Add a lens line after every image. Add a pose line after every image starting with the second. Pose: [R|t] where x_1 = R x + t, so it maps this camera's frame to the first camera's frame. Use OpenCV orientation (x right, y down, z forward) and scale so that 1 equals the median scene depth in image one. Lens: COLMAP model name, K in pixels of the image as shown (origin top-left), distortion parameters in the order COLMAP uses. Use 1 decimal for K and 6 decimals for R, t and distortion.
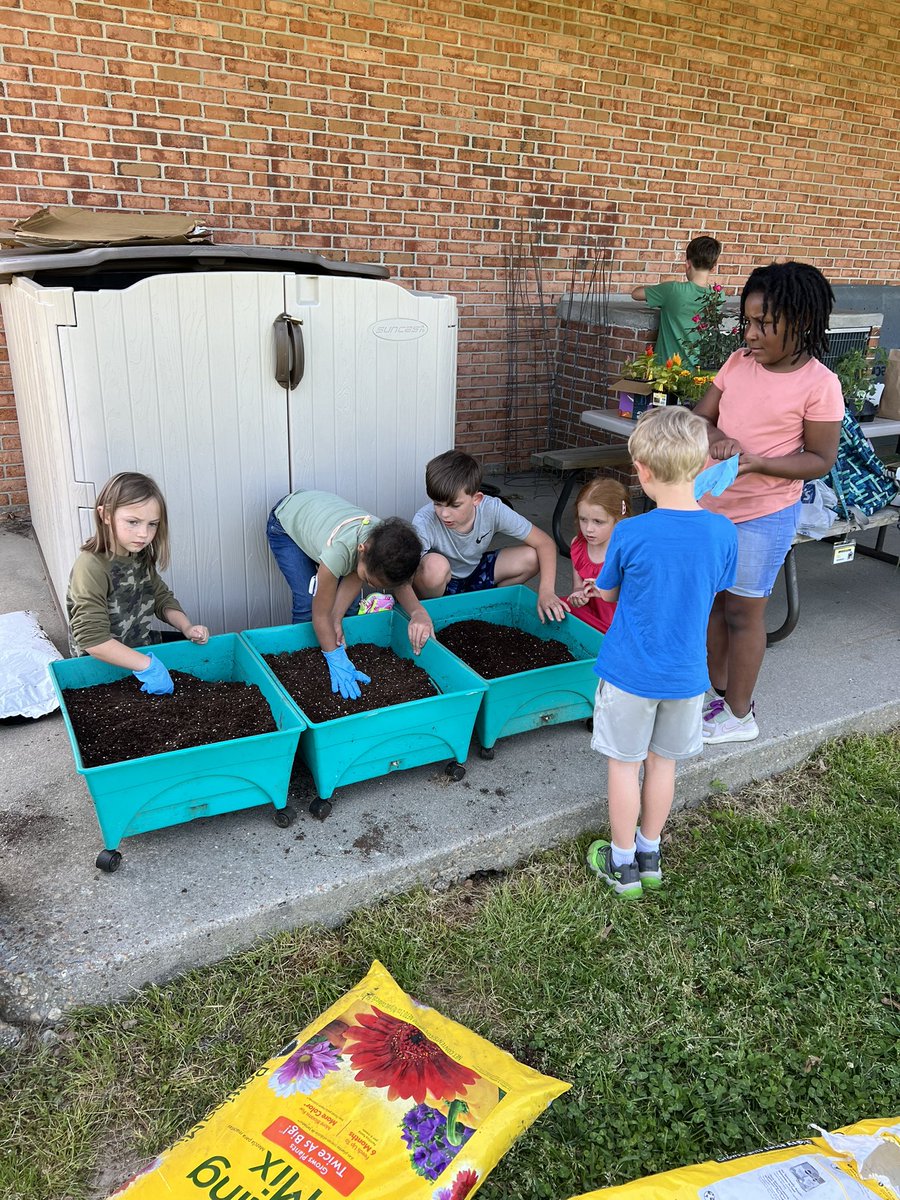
lens RADIAL K [[898.4, 0, 454.3], [0, 898.4, 603.5], [0, 0, 1]] dist [0.045115, -0.051138]
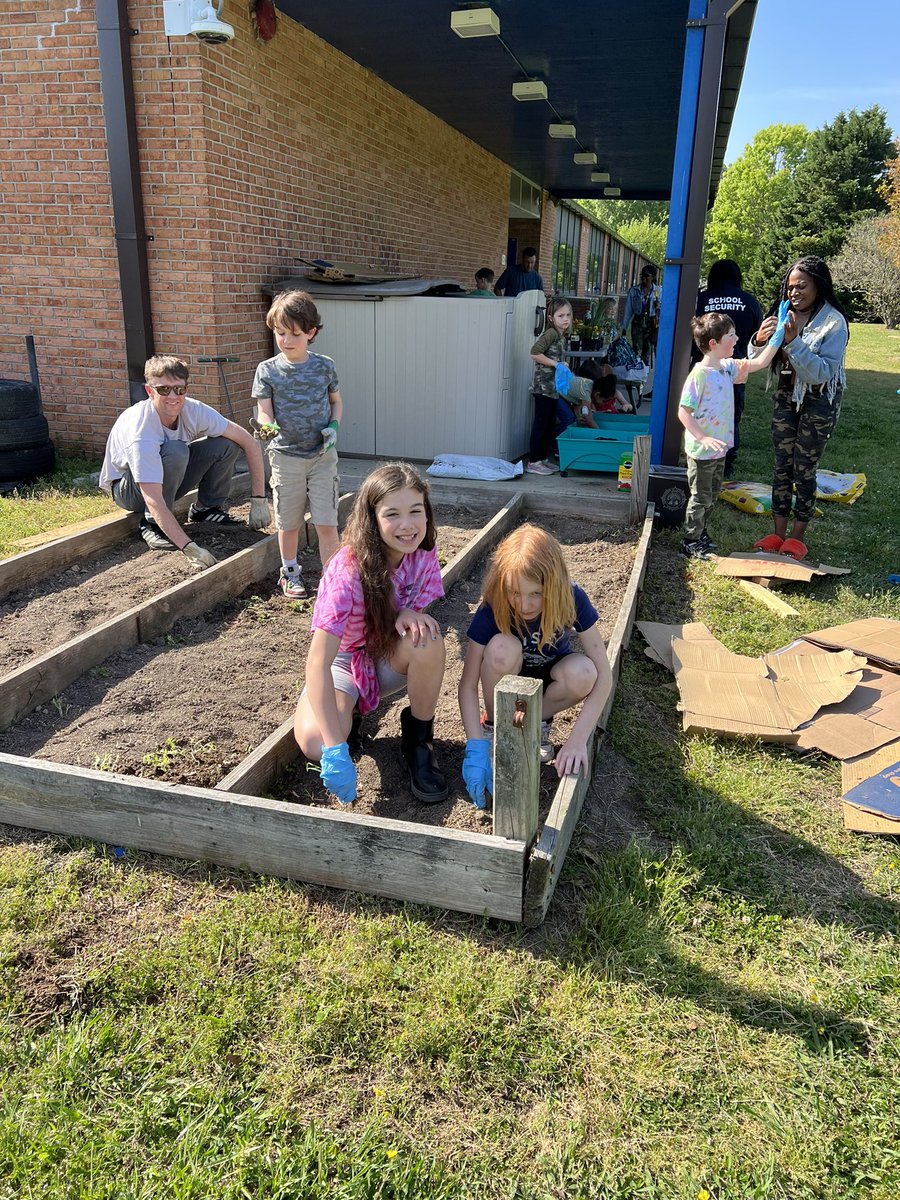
lens RADIAL K [[898.4, 0, 451.4], [0, 898.4, 598.9], [0, 0, 1]] dist [0.045115, -0.051138]
pose [[0.702914, -0.254320, 0.664254, -1.345426], [0.261929, 0.960816, 0.090690, 0.104946], [-0.661291, 0.110241, 0.741985, -0.379058]]
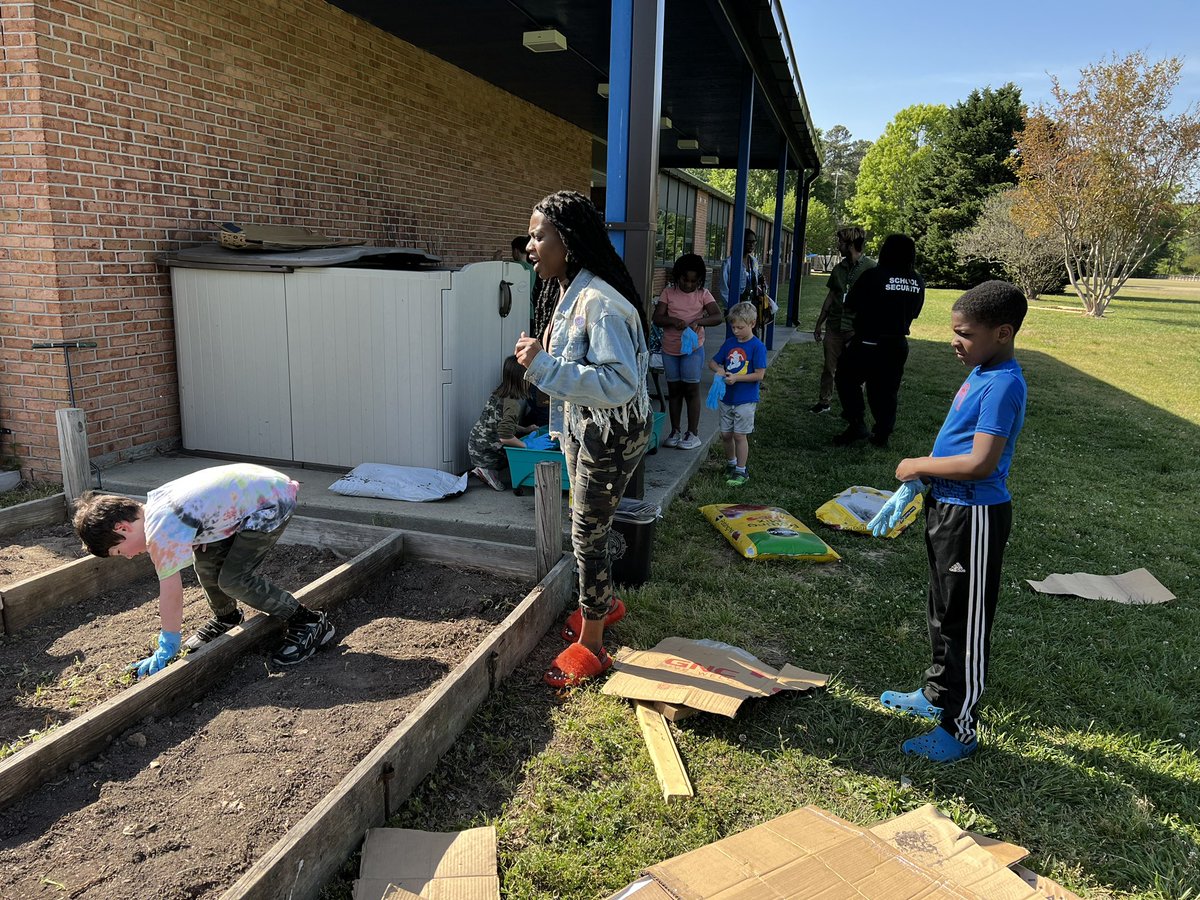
lens RADIAL K [[898.4, 0, 593.6], [0, 898.4, 450.8], [0, 0, 1]] dist [0.045115, -0.051138]
pose [[0.718767, -0.167479, 0.674778, -0.880626], [0.253184, 0.966962, -0.029691, 0.097820], [-0.647512, 0.192184, 0.737424, -0.334328]]
